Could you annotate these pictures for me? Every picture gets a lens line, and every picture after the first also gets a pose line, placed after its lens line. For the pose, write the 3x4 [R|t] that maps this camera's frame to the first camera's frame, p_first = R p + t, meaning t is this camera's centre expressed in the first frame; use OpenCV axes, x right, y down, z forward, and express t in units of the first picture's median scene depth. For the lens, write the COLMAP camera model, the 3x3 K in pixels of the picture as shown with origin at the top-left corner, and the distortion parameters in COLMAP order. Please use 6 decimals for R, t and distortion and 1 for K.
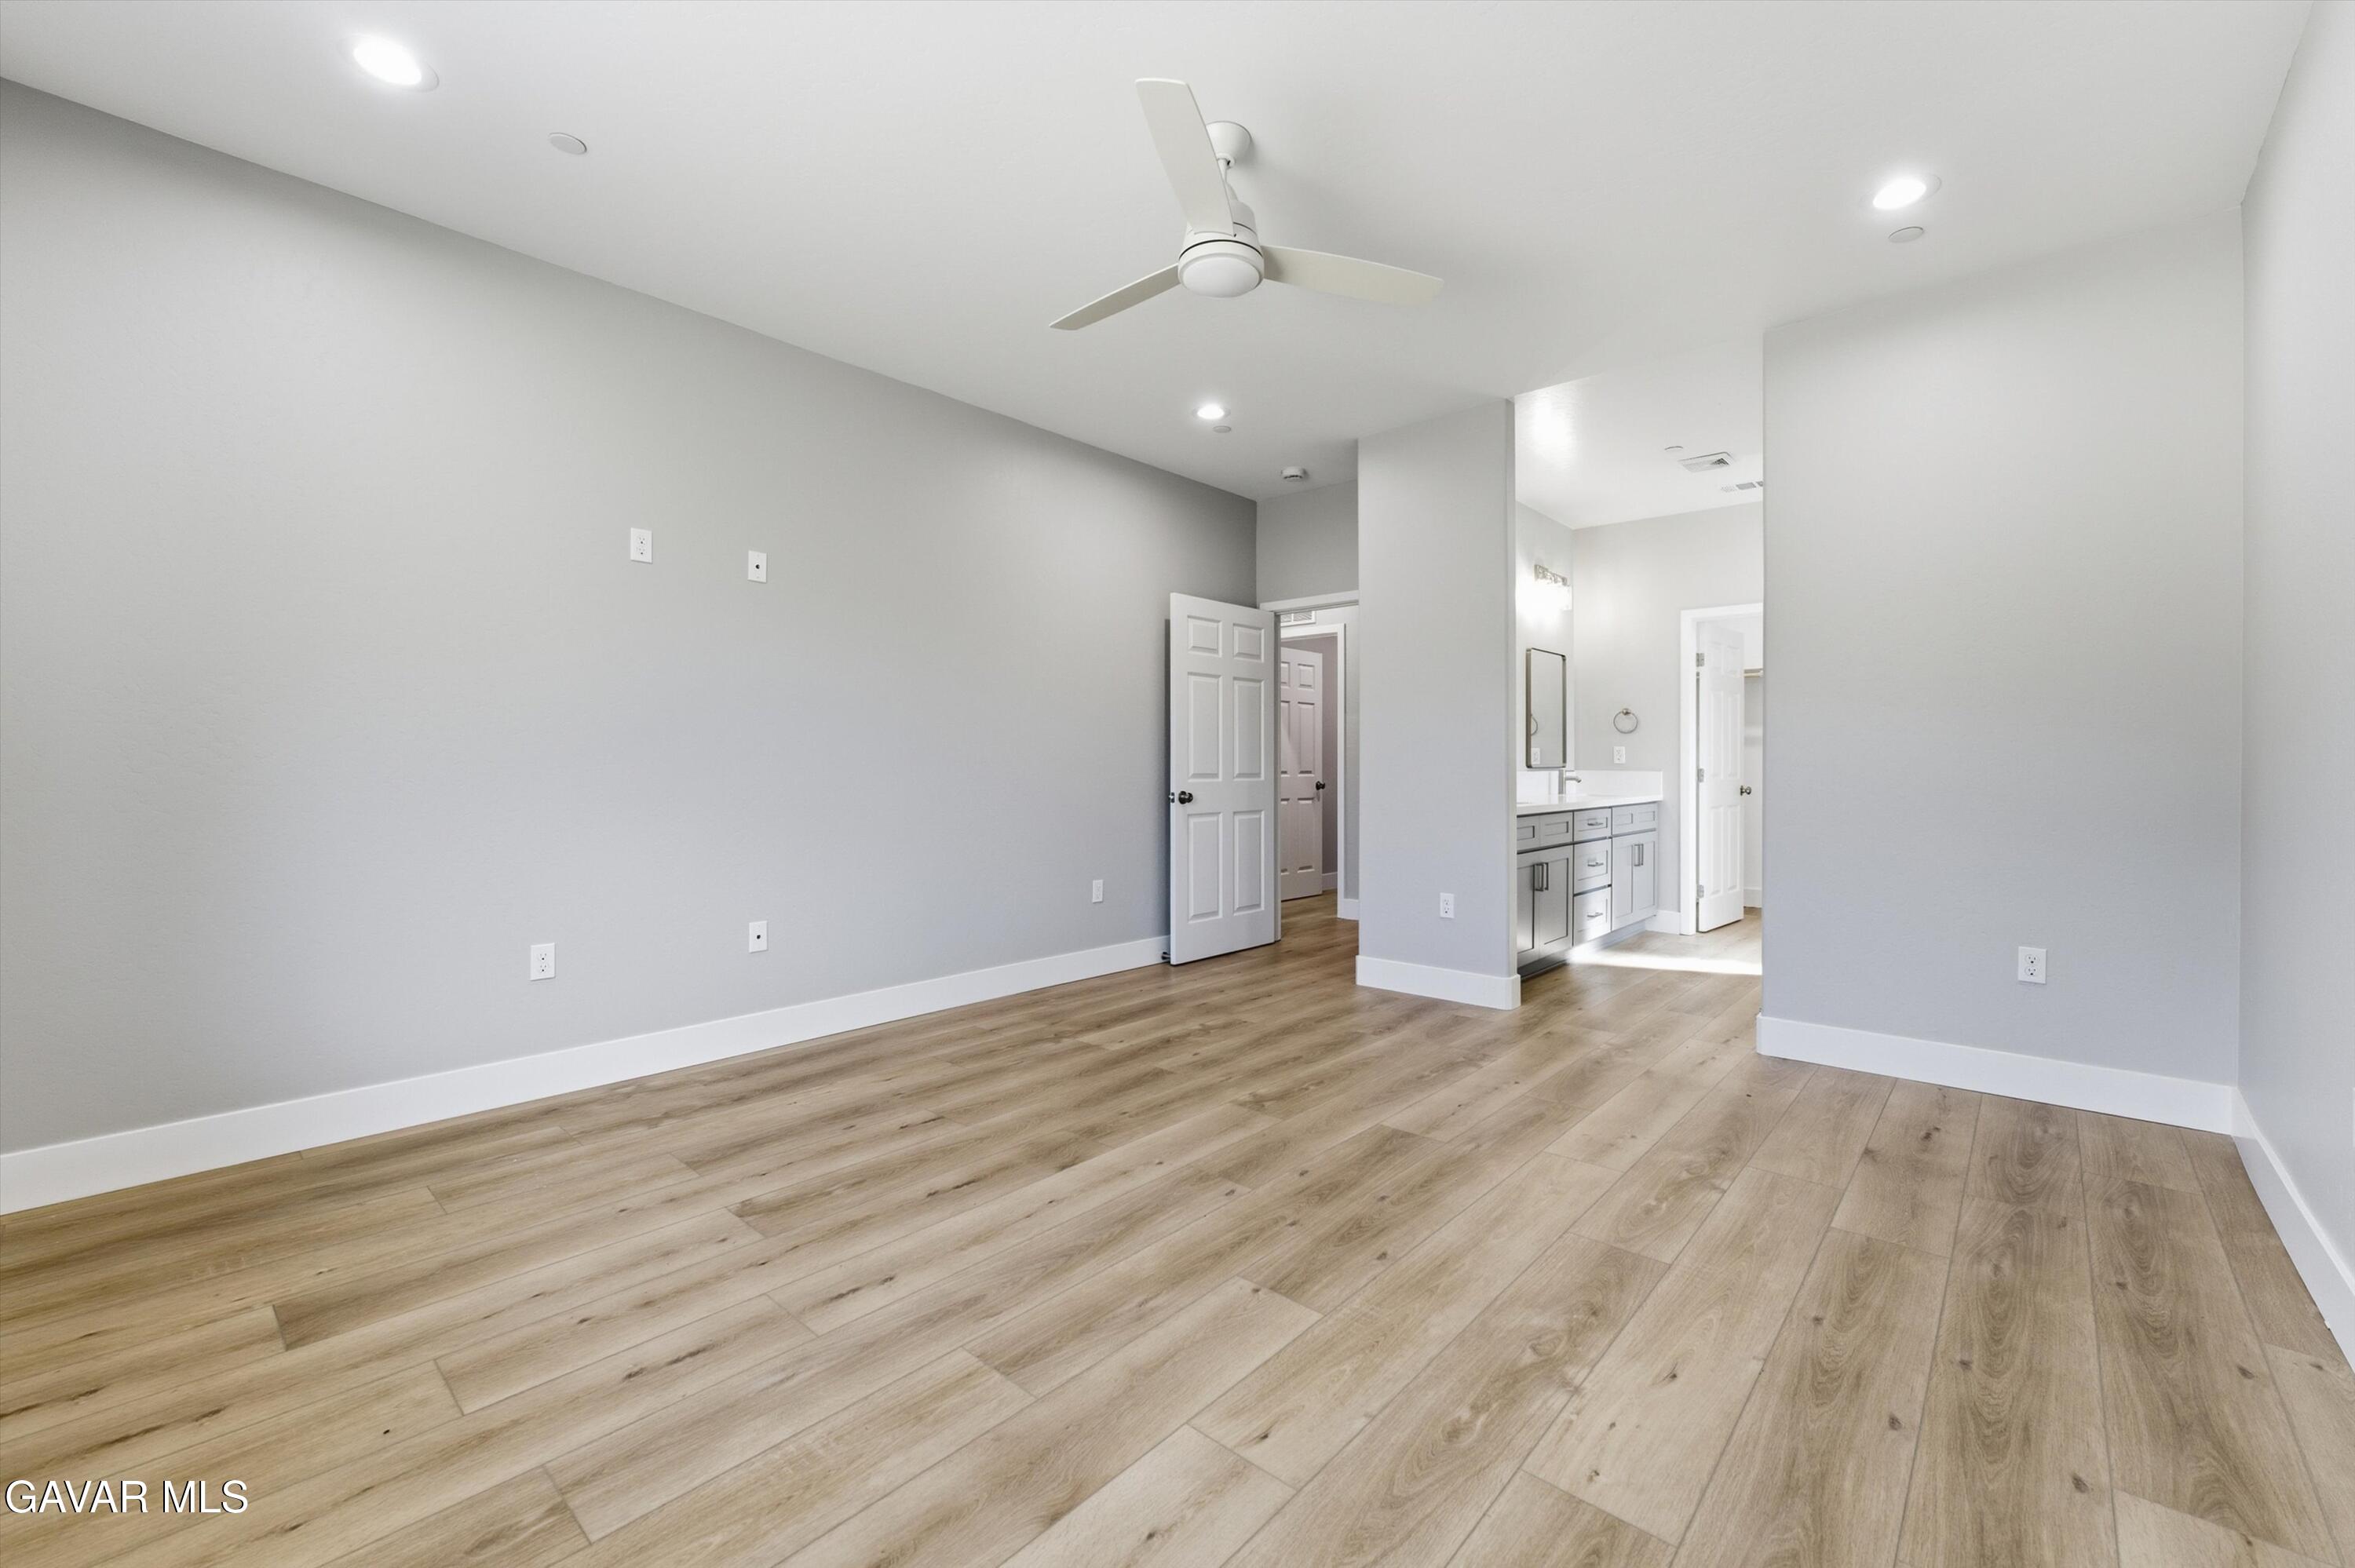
lens RADIAL K [[968.4, 0, 1176.3], [0, 968.4, 762.6], [0, 0, 1]] dist [-0.000602, -0.000168]
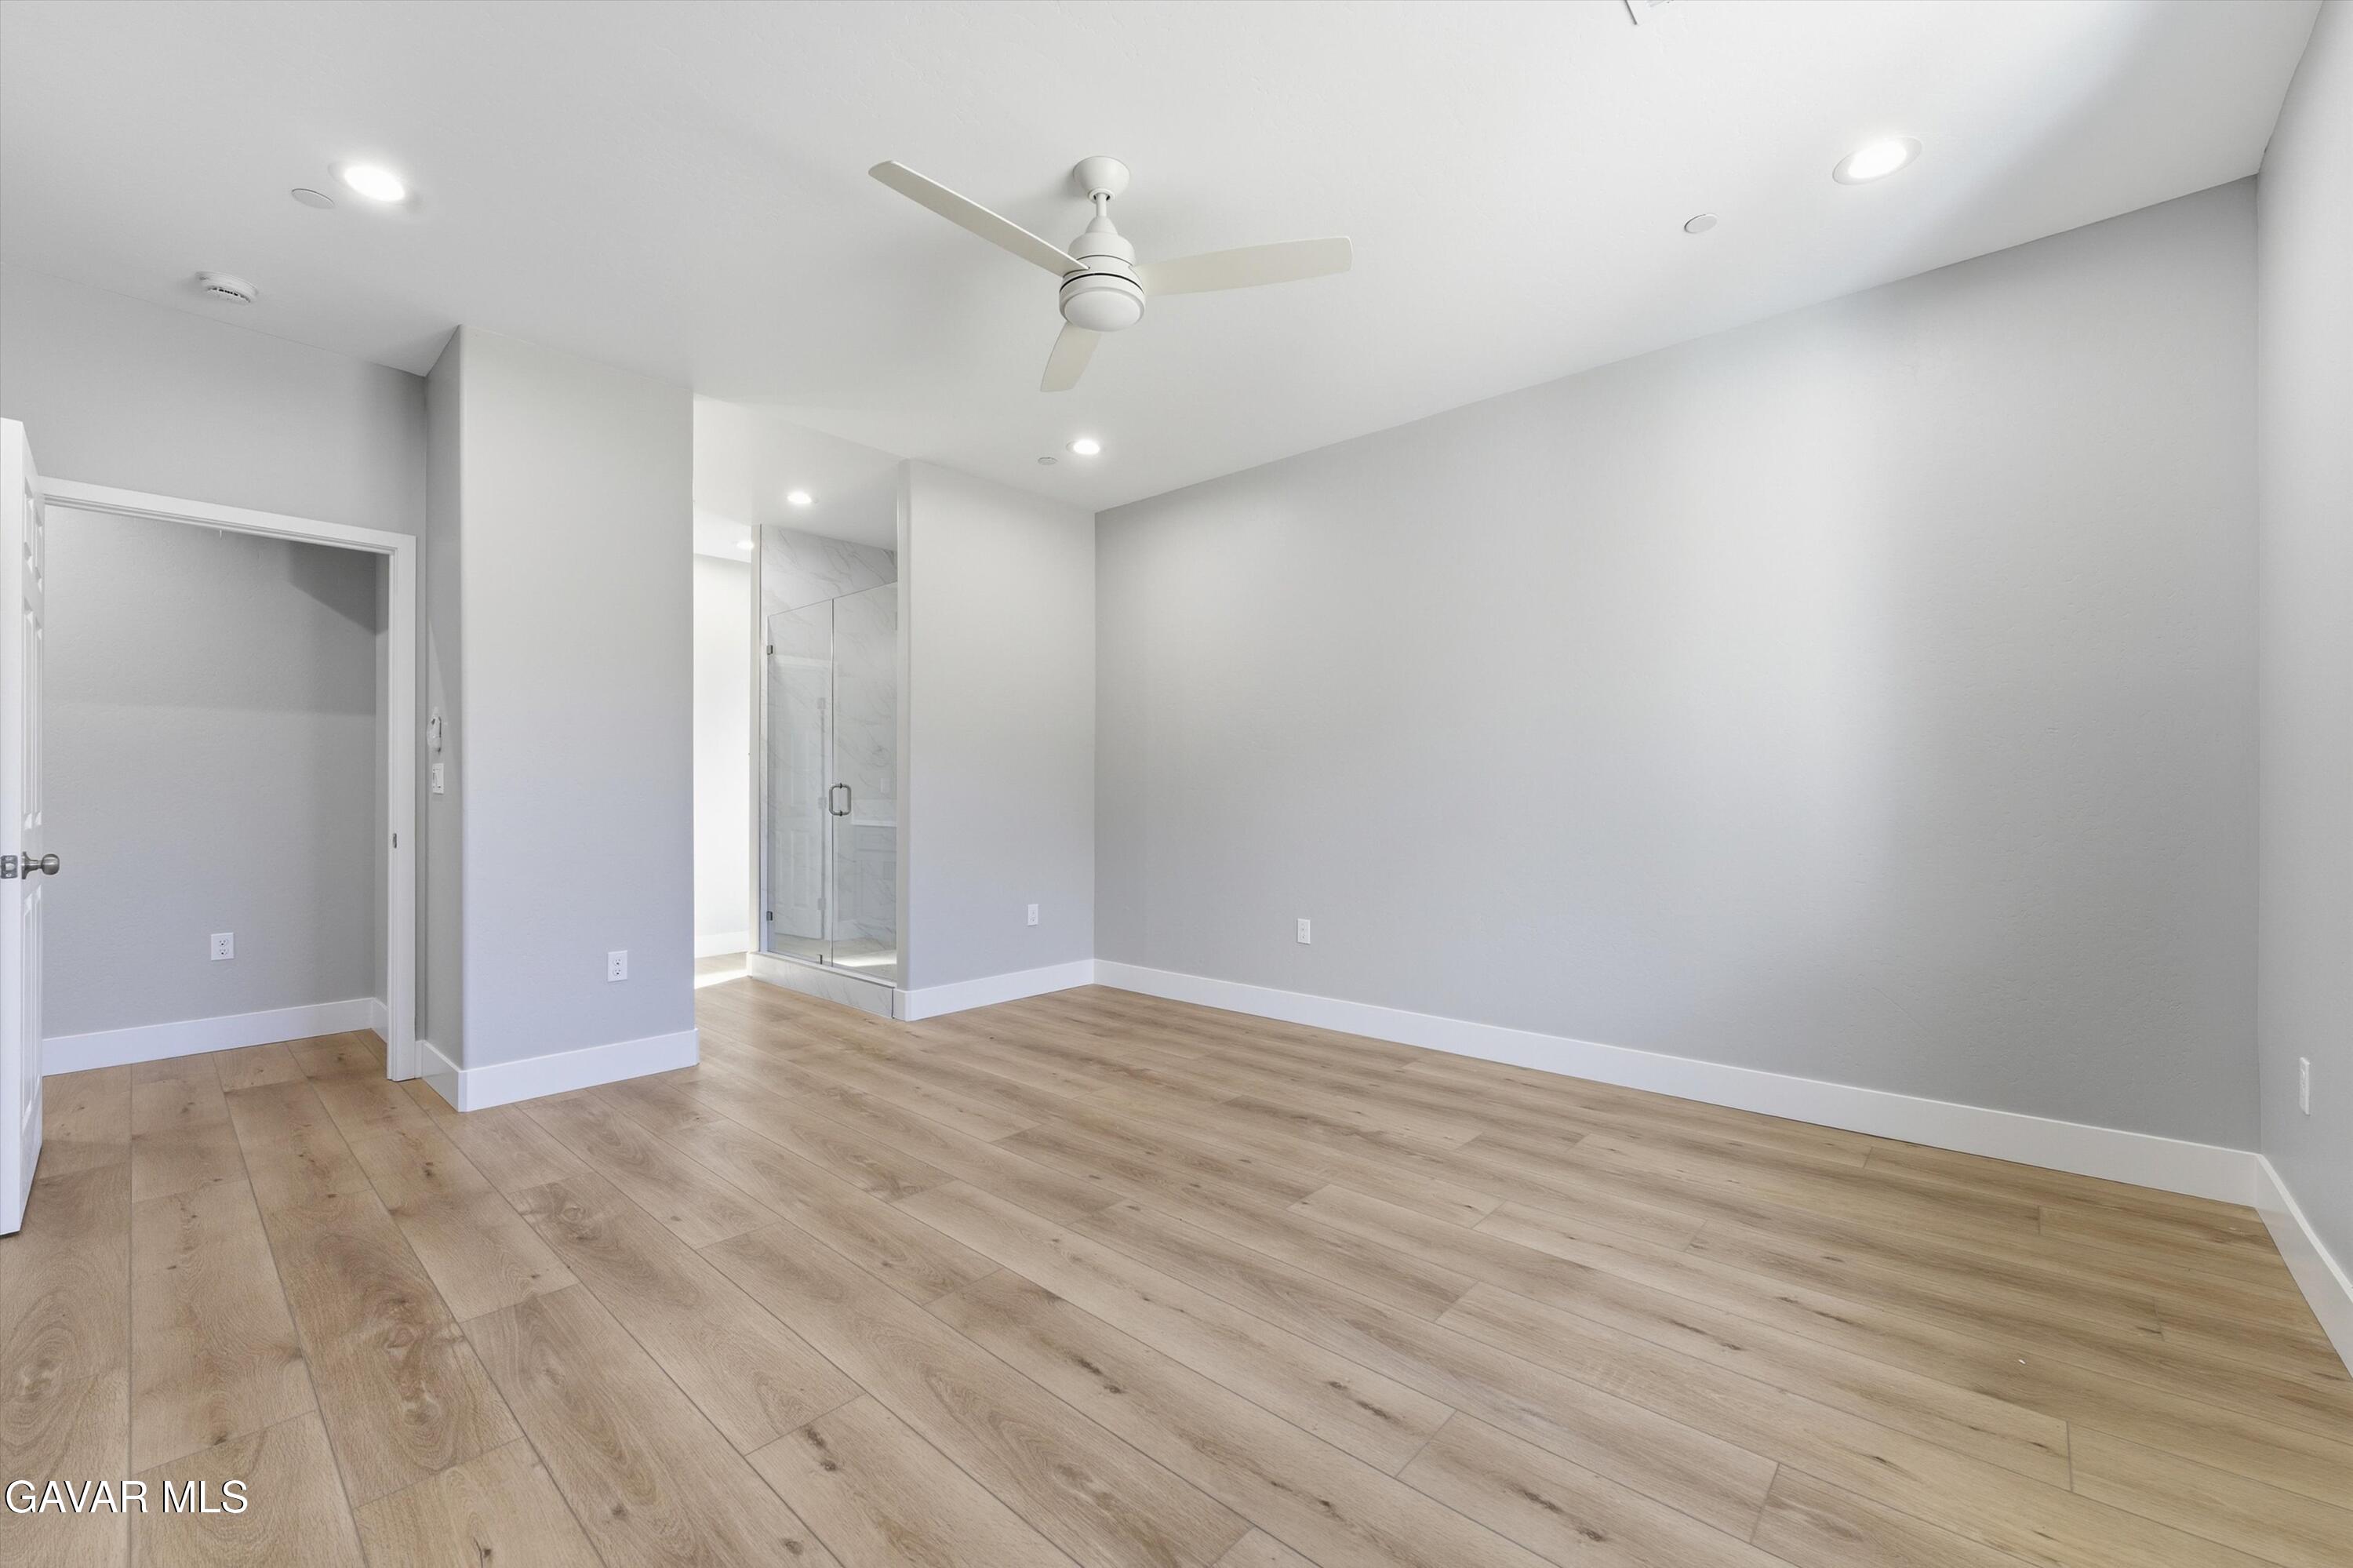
lens RADIAL K [[933.4, 0, 1176.5], [0, 933.4, 784.0], [0, 0, 1]] dist [0.000762, 0.000275]
pose [[-0.001129, 0.011958, 0.999928, -0.865253], [-0.004721, 0.999917, -0.011963, -0.004232], [-0.999988, -0.004734, -0.001072, 0.857678]]
